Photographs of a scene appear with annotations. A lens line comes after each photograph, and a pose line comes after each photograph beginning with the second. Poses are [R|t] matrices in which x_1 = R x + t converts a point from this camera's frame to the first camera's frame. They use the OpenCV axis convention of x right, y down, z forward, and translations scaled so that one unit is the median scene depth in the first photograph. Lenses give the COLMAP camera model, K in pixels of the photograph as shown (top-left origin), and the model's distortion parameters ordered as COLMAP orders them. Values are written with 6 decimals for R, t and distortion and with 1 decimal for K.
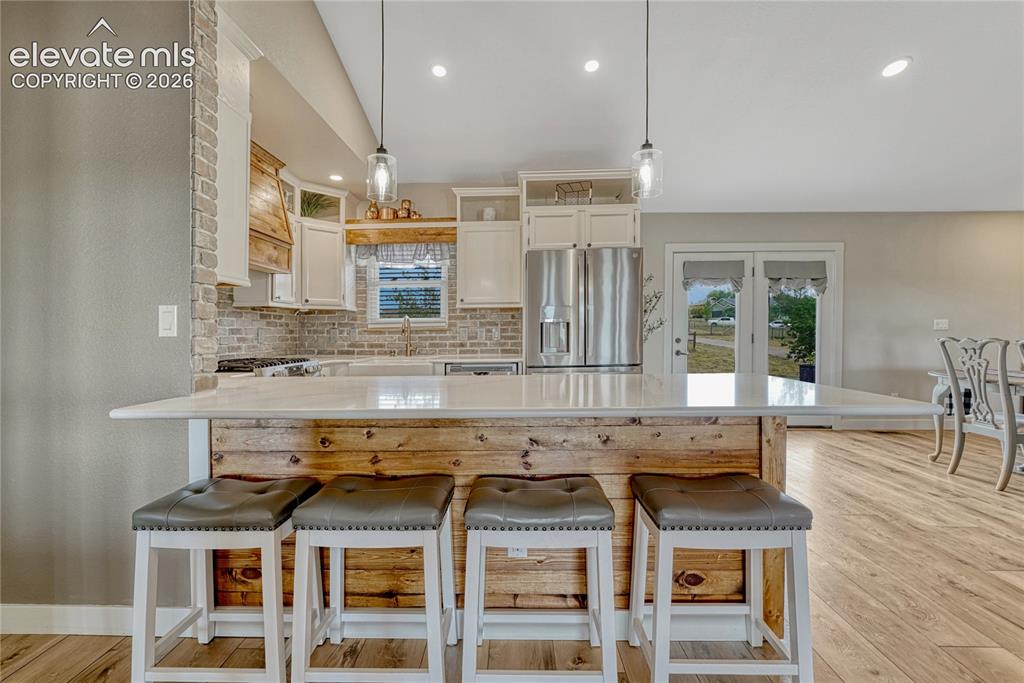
lens RADIAL K [[440.5, 0, 508.4], [0, 440.5, 343.6], [0, 0, 1]] dist [0.002229, 0.000367]
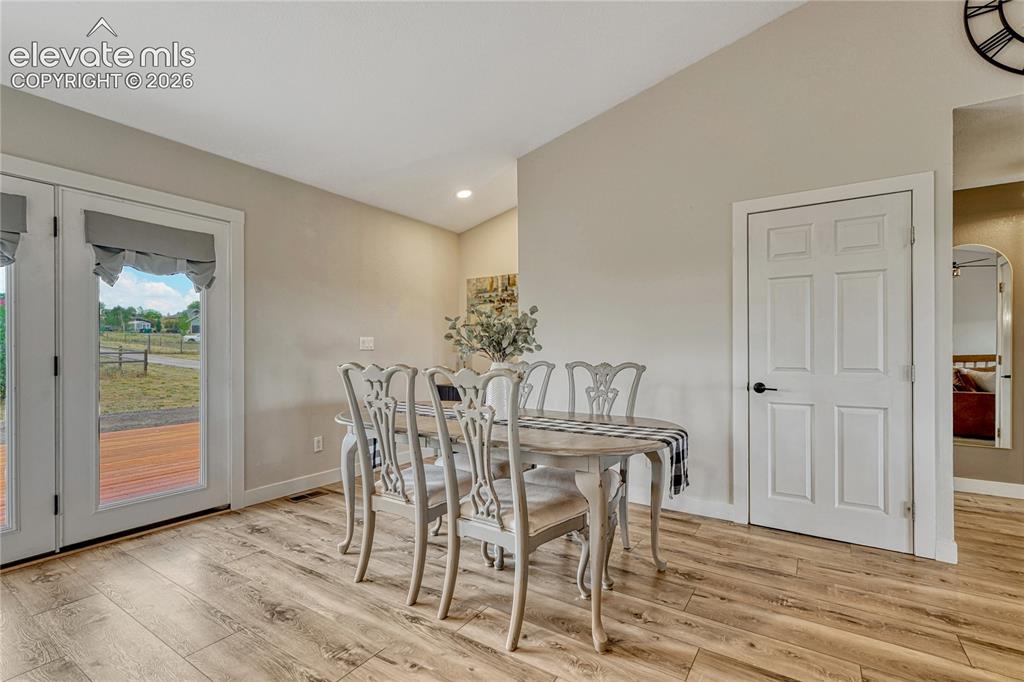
lens RADIAL K [[460.0, 0, 510.0], [0, 460.0, 348.7], [0, 0, 1]] dist [-0.001487, 0.000027]
pose [[0.514793, 0.002446, 0.857311, 0.562298], [0.021720, 0.999638, -0.015895, -0.019267], [-0.857039, 0.026803, 0.514553, 0.481843]]
